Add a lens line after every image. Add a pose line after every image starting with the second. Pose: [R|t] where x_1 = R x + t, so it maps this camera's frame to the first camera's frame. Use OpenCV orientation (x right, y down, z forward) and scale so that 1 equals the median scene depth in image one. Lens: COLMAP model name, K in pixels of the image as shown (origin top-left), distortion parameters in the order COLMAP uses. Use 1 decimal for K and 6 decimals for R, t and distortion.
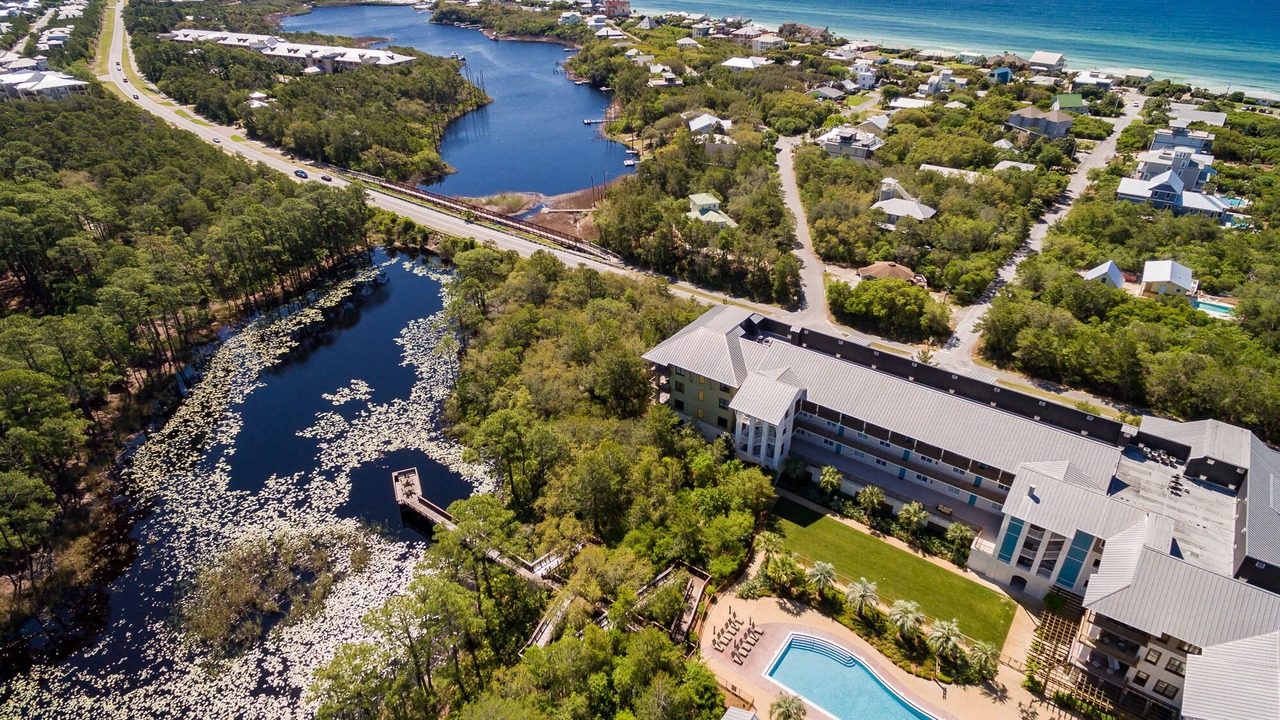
lens RADIAL K [[714.3, 0, 640.0], [0, 714.3, 360.0], [0, 0, 1]] dist [0.004695, 0.000522]
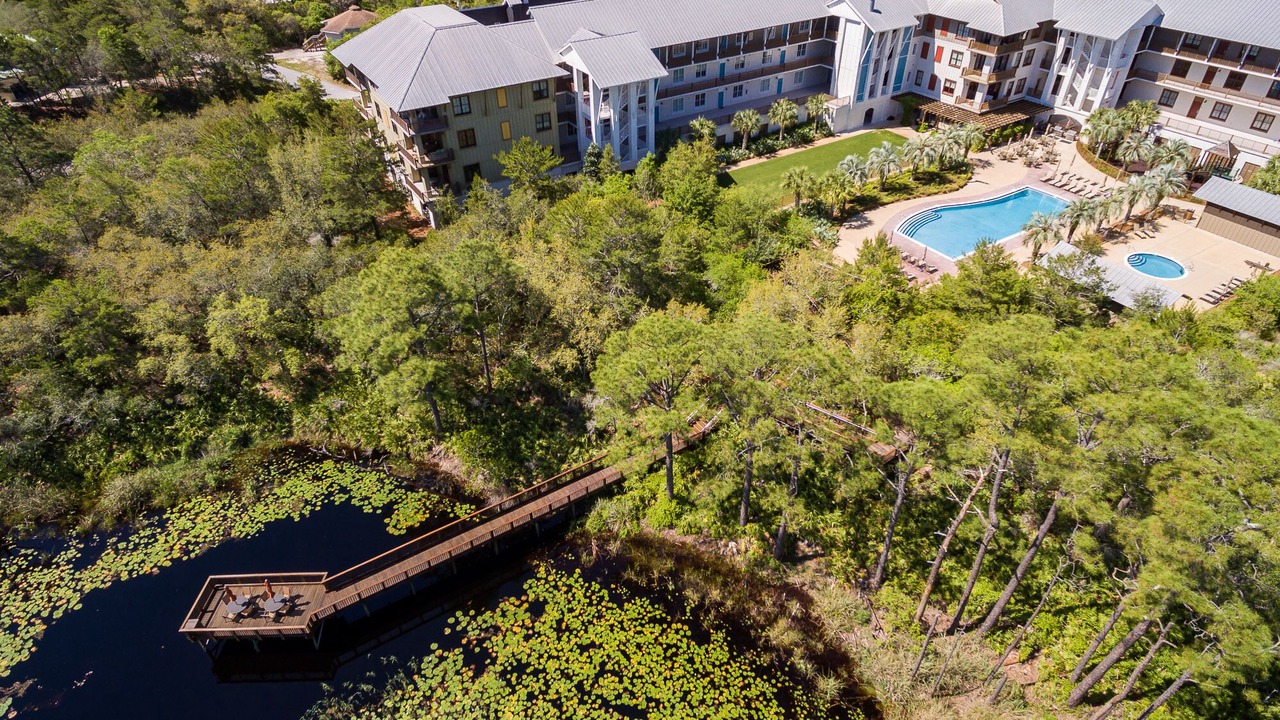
lens RADIAL K [[714.3, 0, 640.0], [0, 714.3, 360.0], [0, 0, 1]] dist [0.004695, 0.000522]
pose [[0.355917, -0.570328, 0.740303, -0.537932], [0.474564, 0.792737, 0.382566, 0.028650], [-0.805054, 0.215160, 0.552806, 0.706046]]
